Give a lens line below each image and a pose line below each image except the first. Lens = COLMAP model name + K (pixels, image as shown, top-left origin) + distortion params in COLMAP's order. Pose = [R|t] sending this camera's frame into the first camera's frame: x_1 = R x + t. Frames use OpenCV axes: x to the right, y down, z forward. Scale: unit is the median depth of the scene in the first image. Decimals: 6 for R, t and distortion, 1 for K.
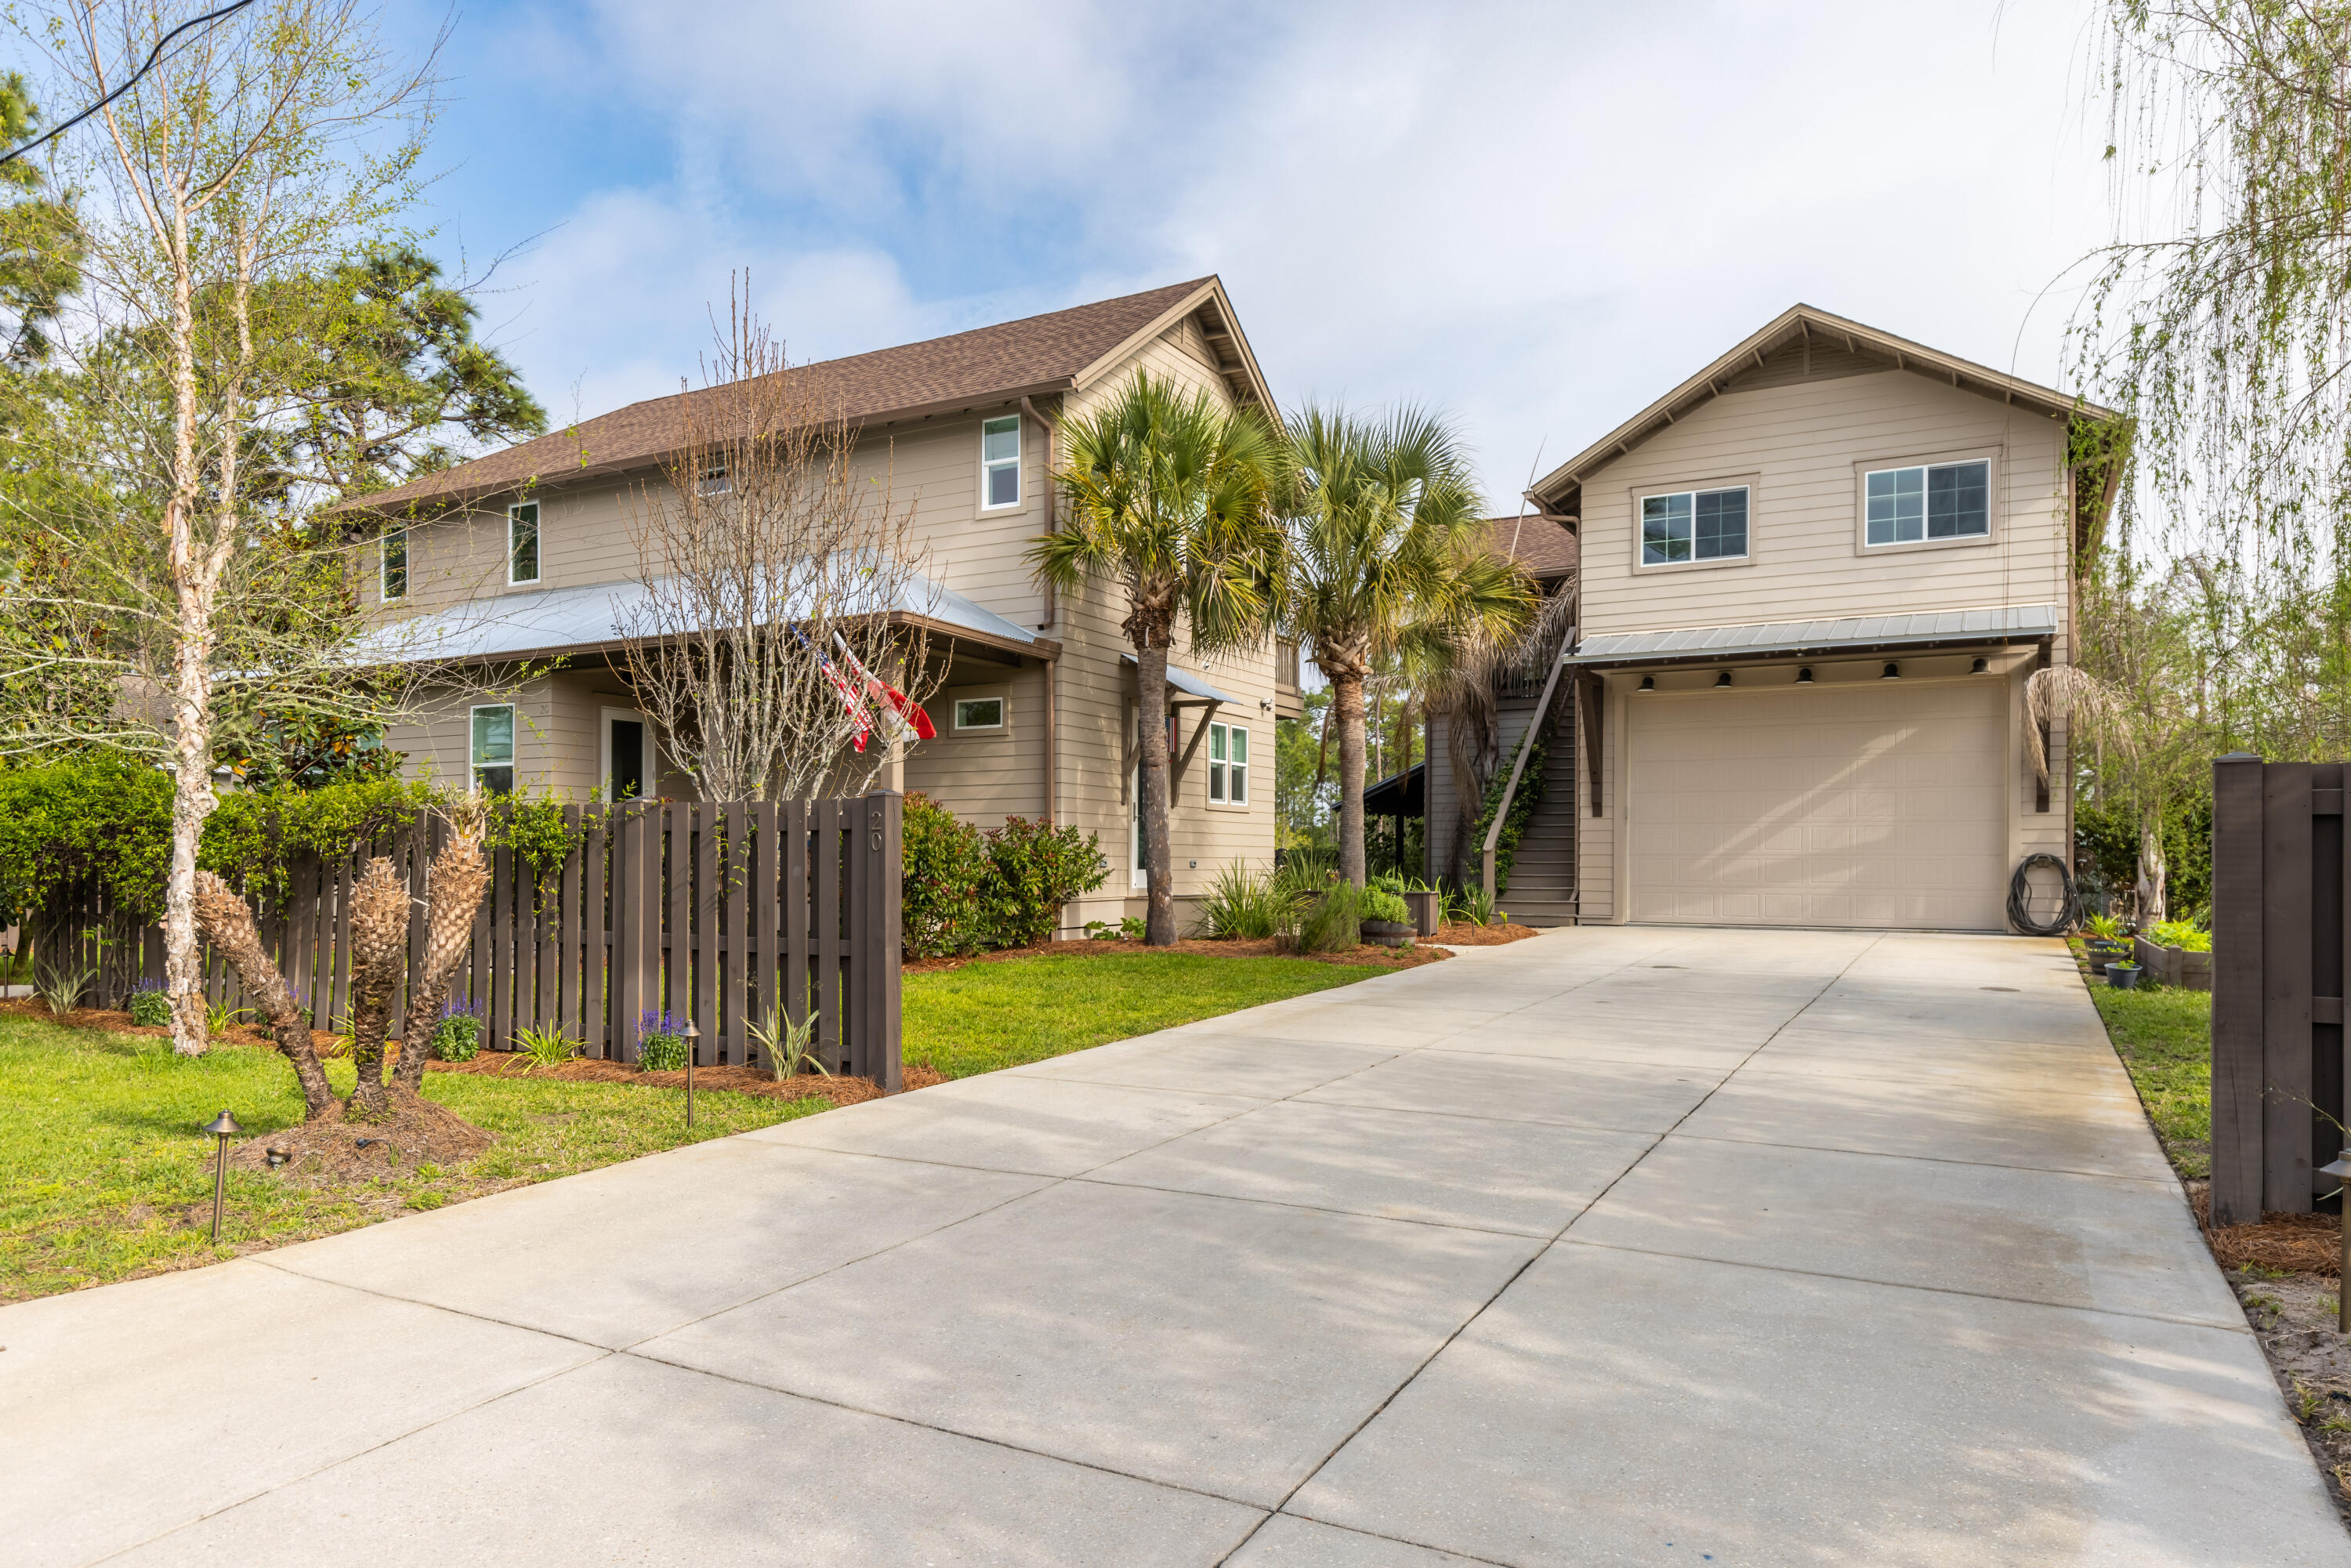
lens RADIAL K [[1486.9, 0, 1174.2], [0, 1486.9, 859.4], [0, 0, 1]] dist [0.018221, 0.000874]
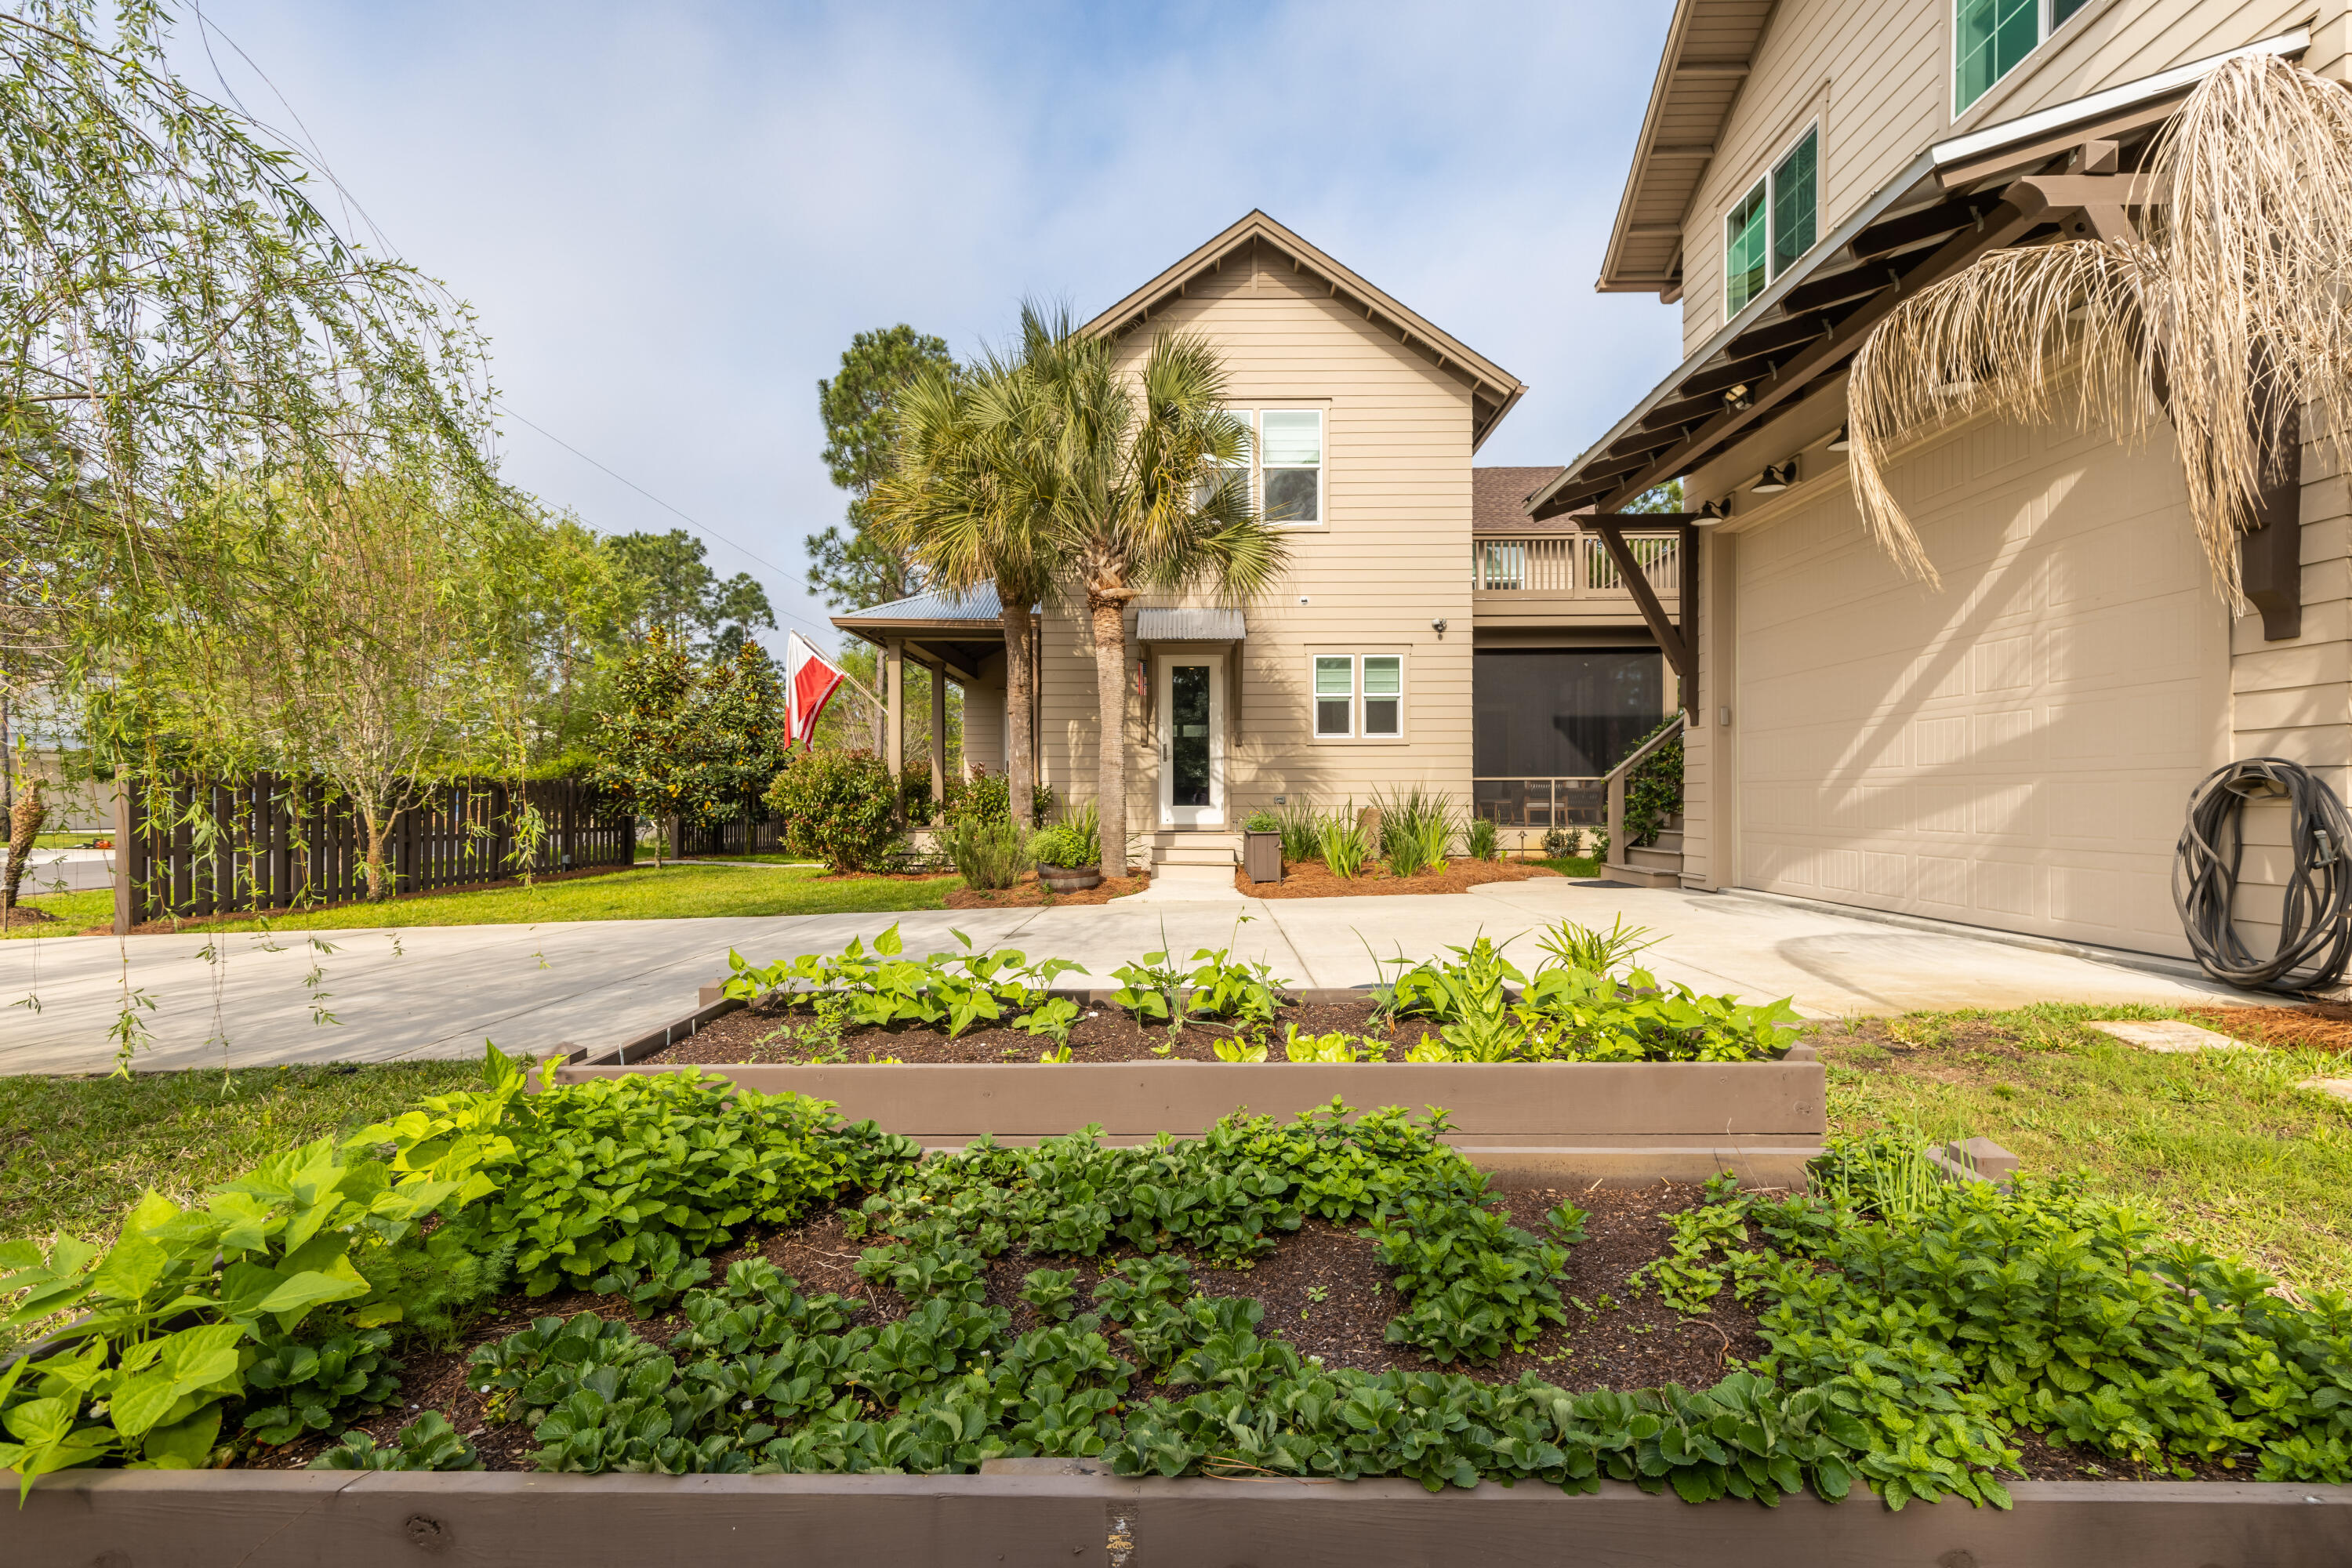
lens RADIAL K [[1063.5, 0, 1175.9], [0, 1063.5, 807.2], [0, 0, 1]] dist [0.001572, 0.000009]
pose [[0.473875, 0.000420, -0.880592, 0.654398], [0.007199, 0.999965, 0.004350, 0.004706], [0.880563, -0.008401, 0.473855, 0.632333]]
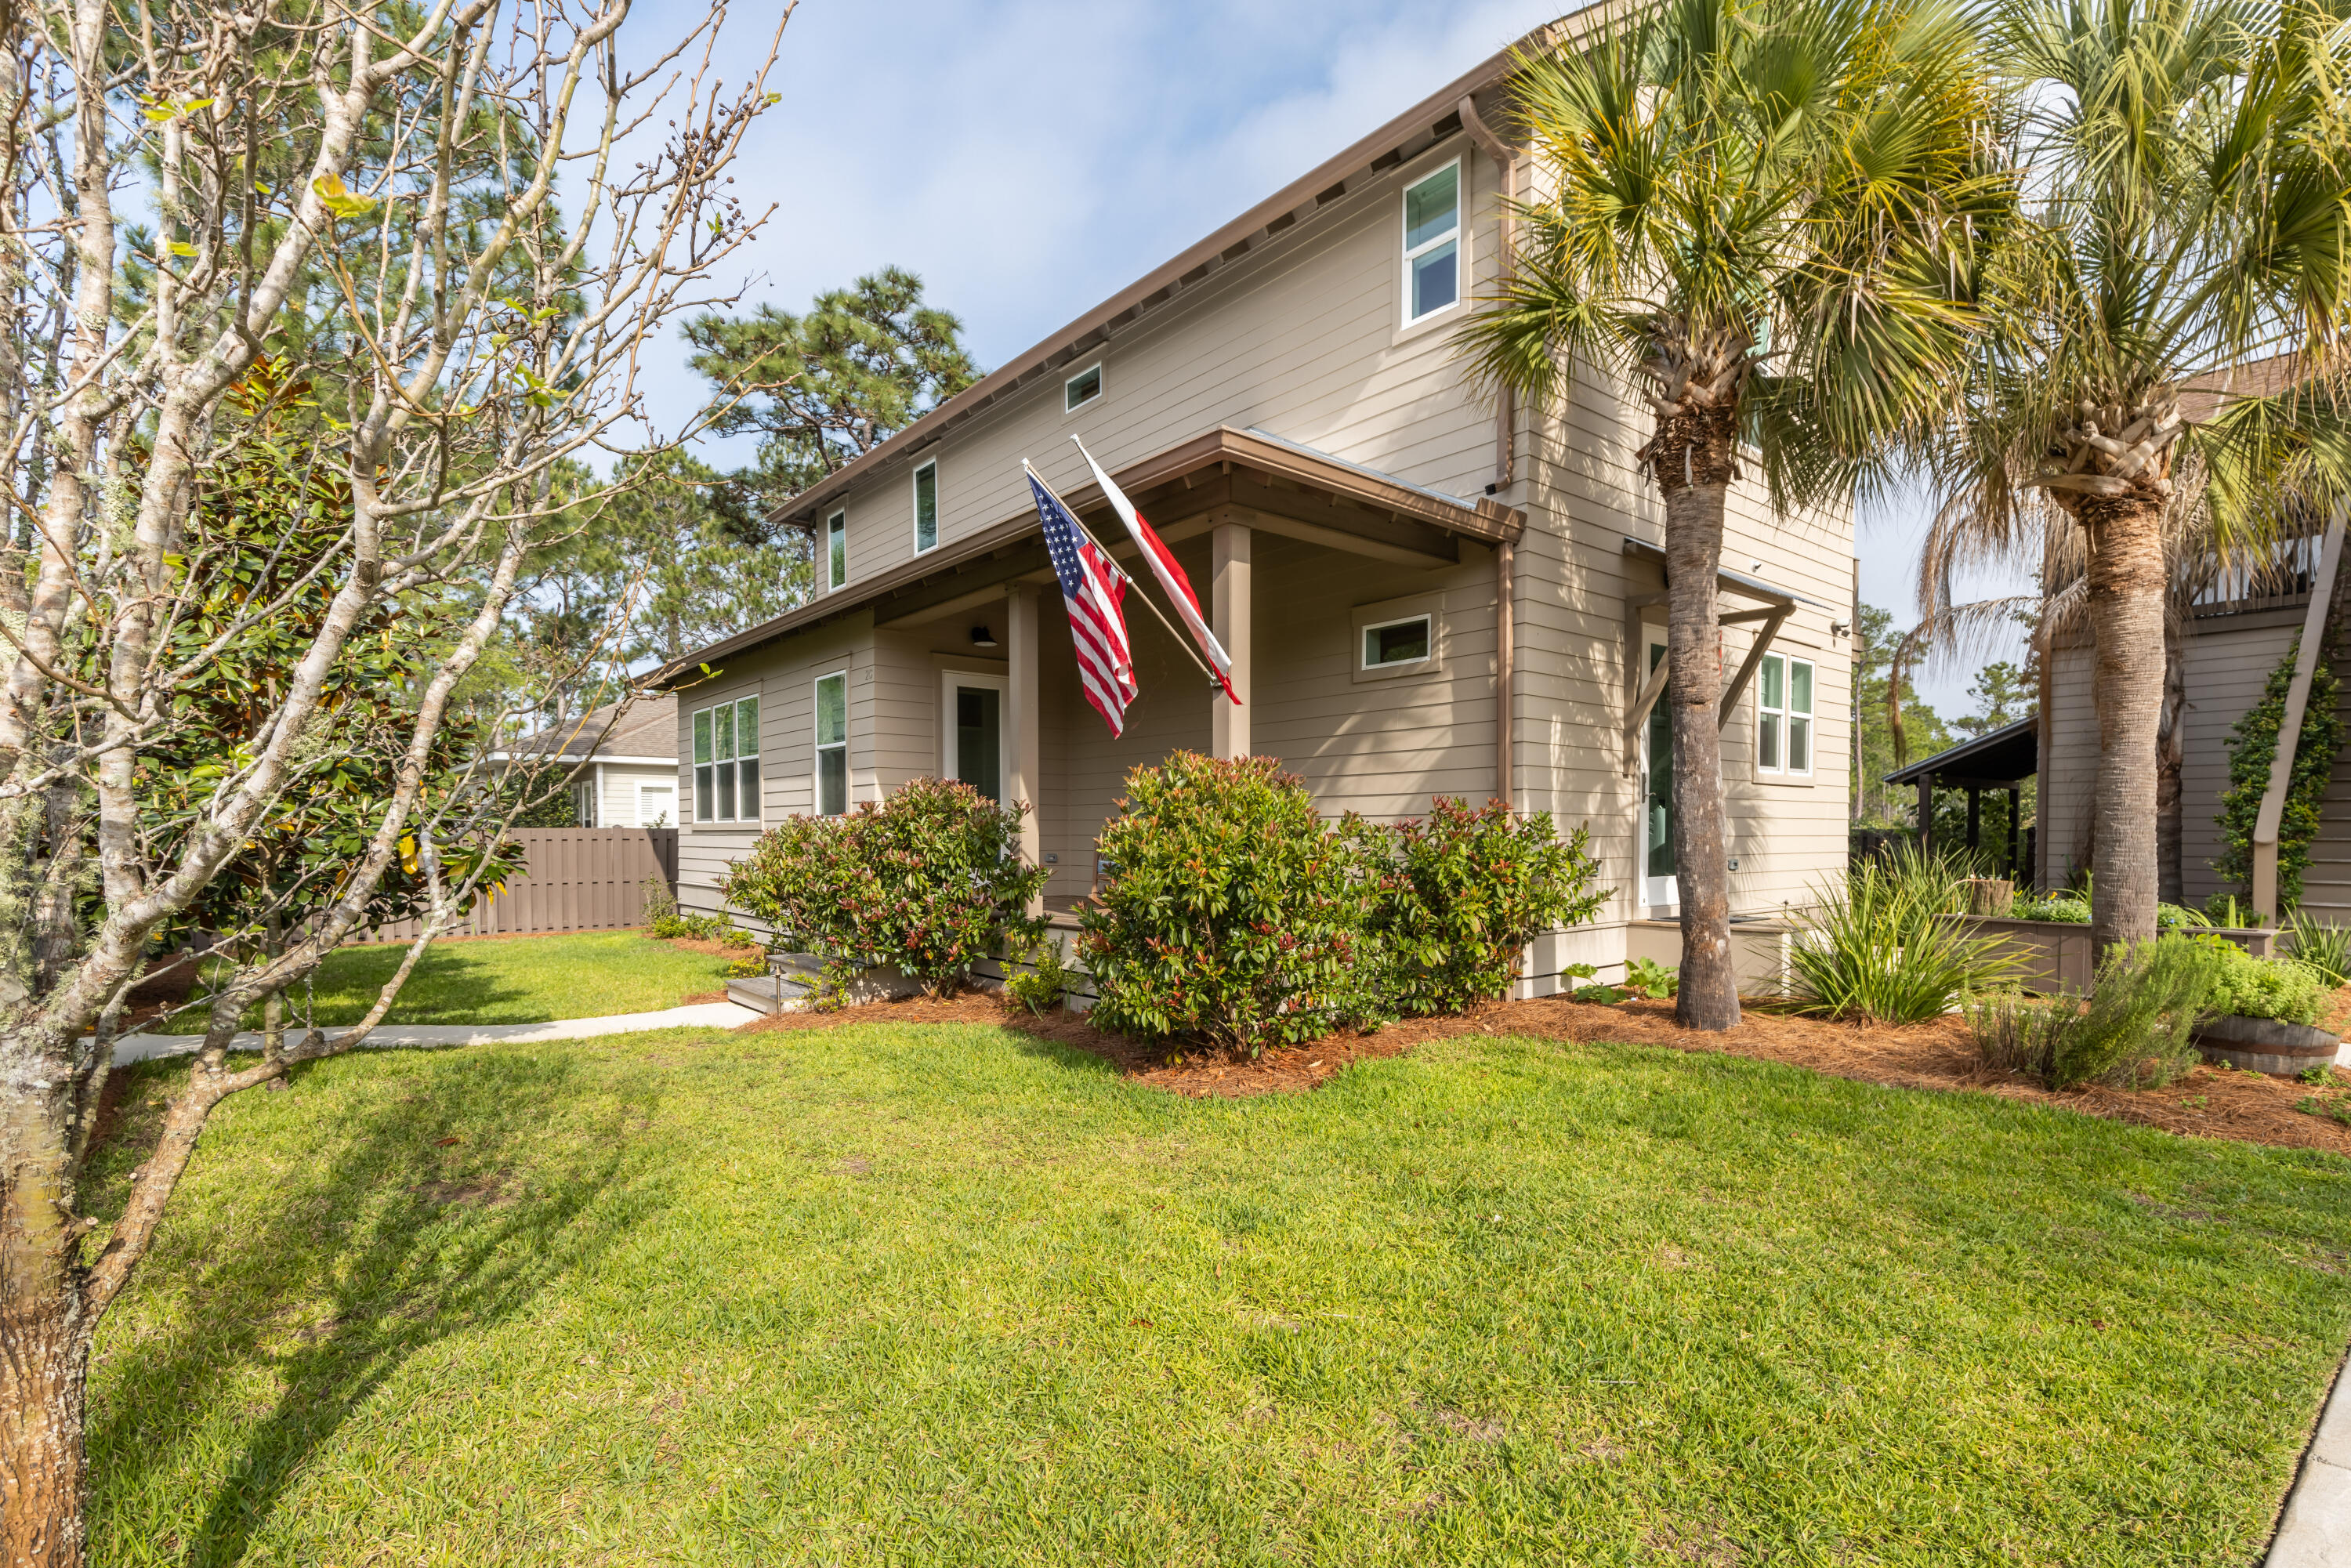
lens RADIAL K [[1132.6, 0, 1188.8], [0, 1132.6, 866.7], [0, 0, 1]] dist [0.004128, -0.000160]
pose [[0.930165, 0.006995, -0.367076, -0.029627], [0.004743, 0.999506, 0.031064, -0.013901], [0.367112, -0.030636, 0.929672, 0.465389]]
